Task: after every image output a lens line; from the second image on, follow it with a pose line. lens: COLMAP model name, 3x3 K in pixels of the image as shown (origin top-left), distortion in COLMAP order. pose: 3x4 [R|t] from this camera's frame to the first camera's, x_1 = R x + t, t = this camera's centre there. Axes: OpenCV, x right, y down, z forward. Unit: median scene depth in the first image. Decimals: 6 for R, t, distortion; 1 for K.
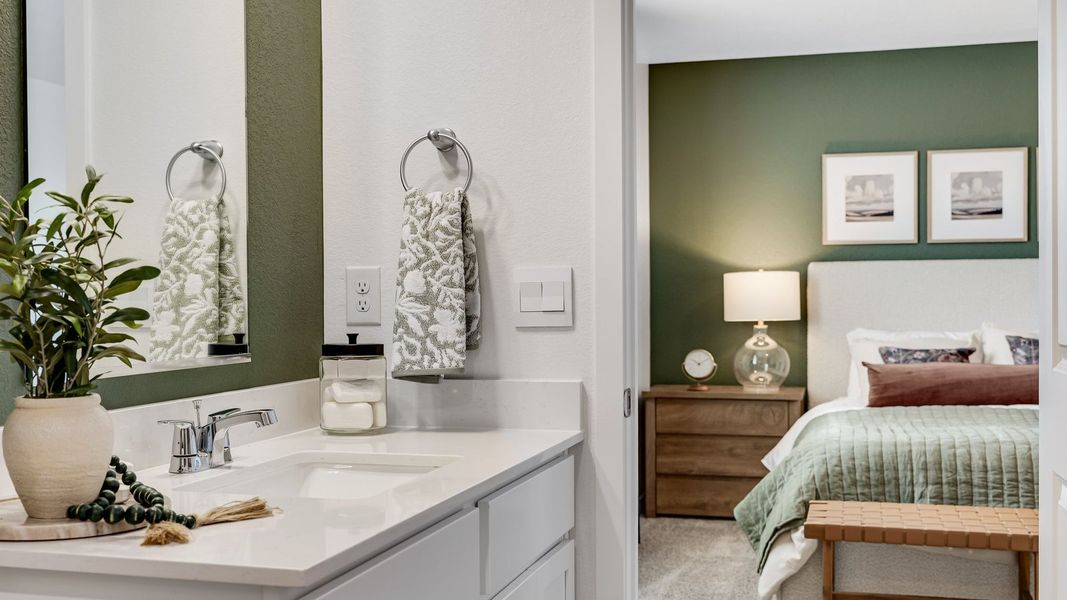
lens RADIAL K [[1179.6, 0, 533.5], [0, 1179.6, 300.0], [0, 0, 1]] dist [0.055681, -0.003724]
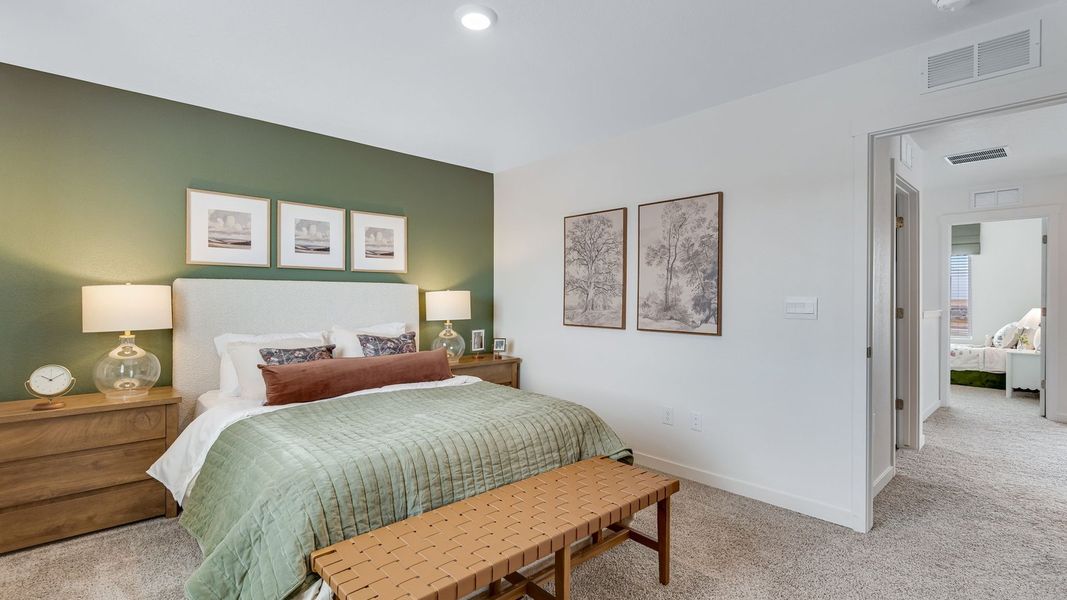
lens RADIAL K [[481.1, 0, 527.6], [0, 481.1, 299.2], [0, 0, 1]] dist [0.015208, -0.010495]
pose [[0.527600, 0.005836, 0.849473, 0.012433], [0.000041, 0.999976, -0.006895, -0.008182], [-0.849493, 0.003673, 0.527587, 0.476717]]
